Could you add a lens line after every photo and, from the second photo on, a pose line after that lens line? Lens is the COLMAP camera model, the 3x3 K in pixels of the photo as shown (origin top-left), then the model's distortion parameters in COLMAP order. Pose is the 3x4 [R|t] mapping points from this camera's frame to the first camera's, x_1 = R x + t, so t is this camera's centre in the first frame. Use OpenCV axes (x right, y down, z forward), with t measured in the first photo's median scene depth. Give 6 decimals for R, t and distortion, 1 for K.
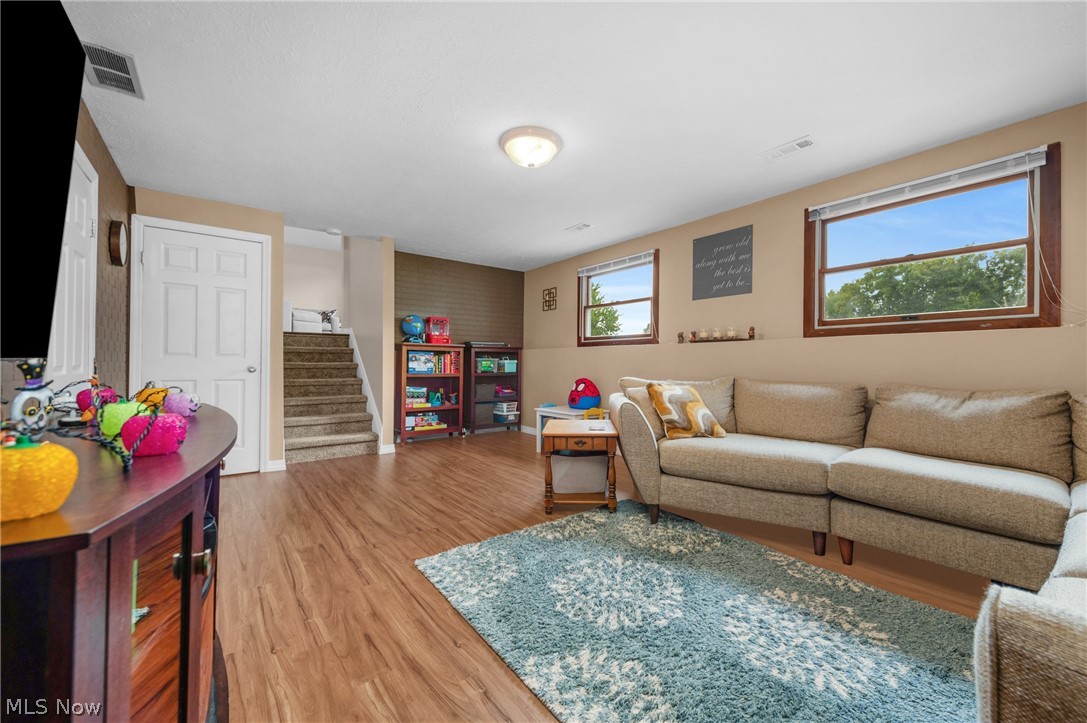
lens RADIAL K [[424.4, 0, 542.8], [0, 424.4, 361.2], [0, 0, 1]] dist [0.012789, -0.001030]
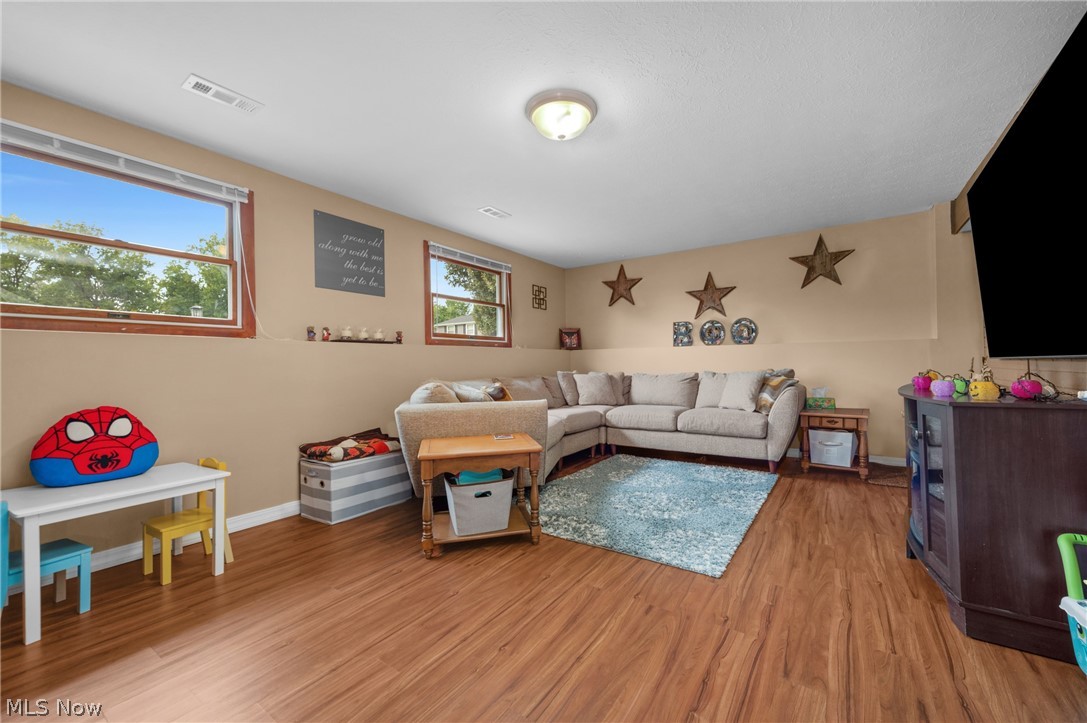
lens RADIAL K [[424.4, 0, 568.9], [0, 424.4, 360.8], [0, 0, 1]] dist [0.012789, -0.001030]
pose [[-0.342410, 0.004746, 0.939539, -0.860252], [0.008472, 0.999962, -0.001963, -0.002751], [-0.939512, 0.007288, -0.342437, 1.307496]]
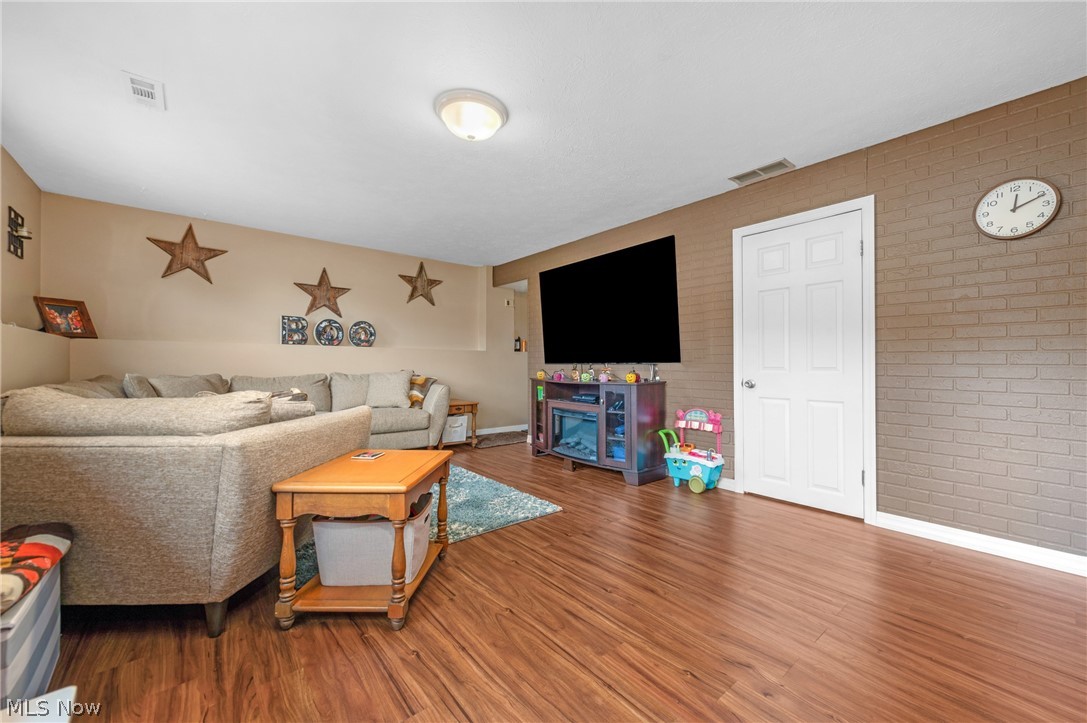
lens RADIAL K [[424.4, 0, 548.3], [0, 424.4, 361.7], [0, 0, 1]] dist [0.012789, -0.001030]
pose [[-0.998826, -0.008695, -0.047648, -0.148818], [-0.008158, 0.999901, -0.011448, 0.011380], [0.047743, -0.011046, -0.998799, 1.903260]]
